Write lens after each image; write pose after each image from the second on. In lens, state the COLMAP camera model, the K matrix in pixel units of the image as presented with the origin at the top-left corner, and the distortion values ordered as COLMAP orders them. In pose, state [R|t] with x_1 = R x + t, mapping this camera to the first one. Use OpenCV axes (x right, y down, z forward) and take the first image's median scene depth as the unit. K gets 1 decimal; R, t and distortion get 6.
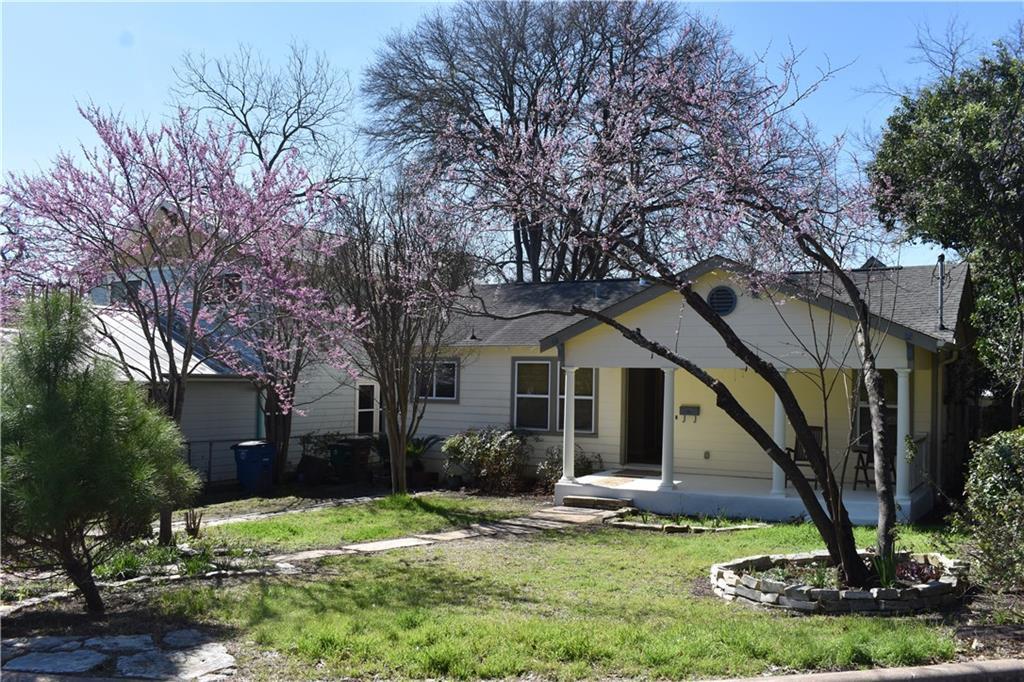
lens RADIAL K [[898.6, 0, 513.1], [0, 898.6, 344.5], [0, 0, 1]] dist [-0.011278, 0.000274]
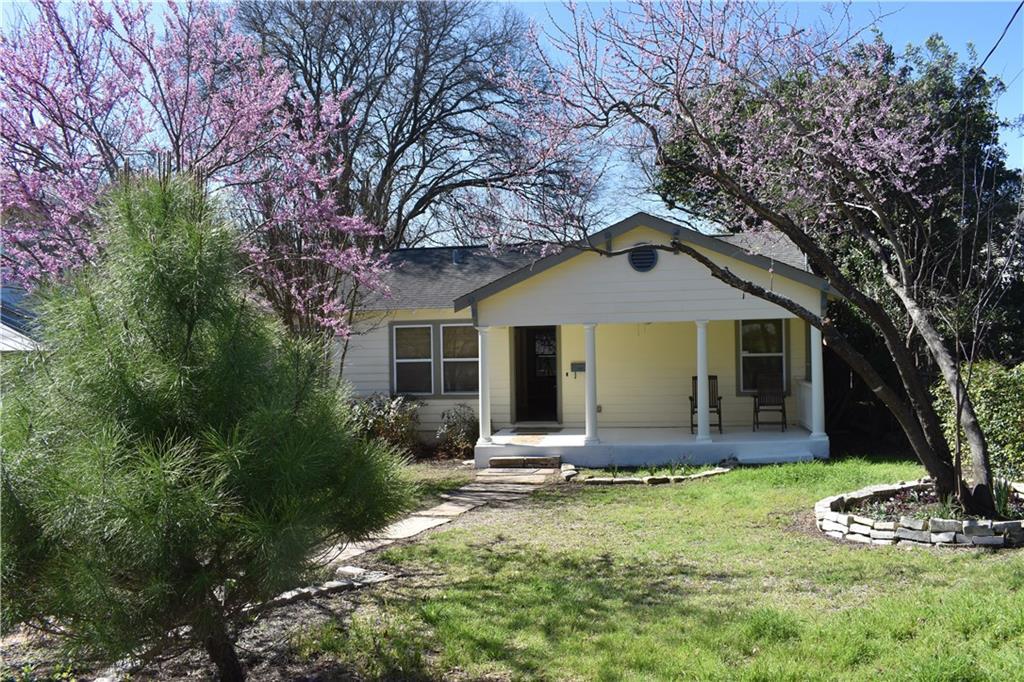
lens RADIAL K [[806.3, 0, 511.3], [0, 806.3, 338.8], [0, 0, 1]] dist [-0.084568, -0.004739]
pose [[0.952358, -0.031221, 0.303380, -0.176654], [0.024383, 0.999357, 0.026303, 0.015466], [-0.304006, -0.017653, 0.952507, 0.150398]]
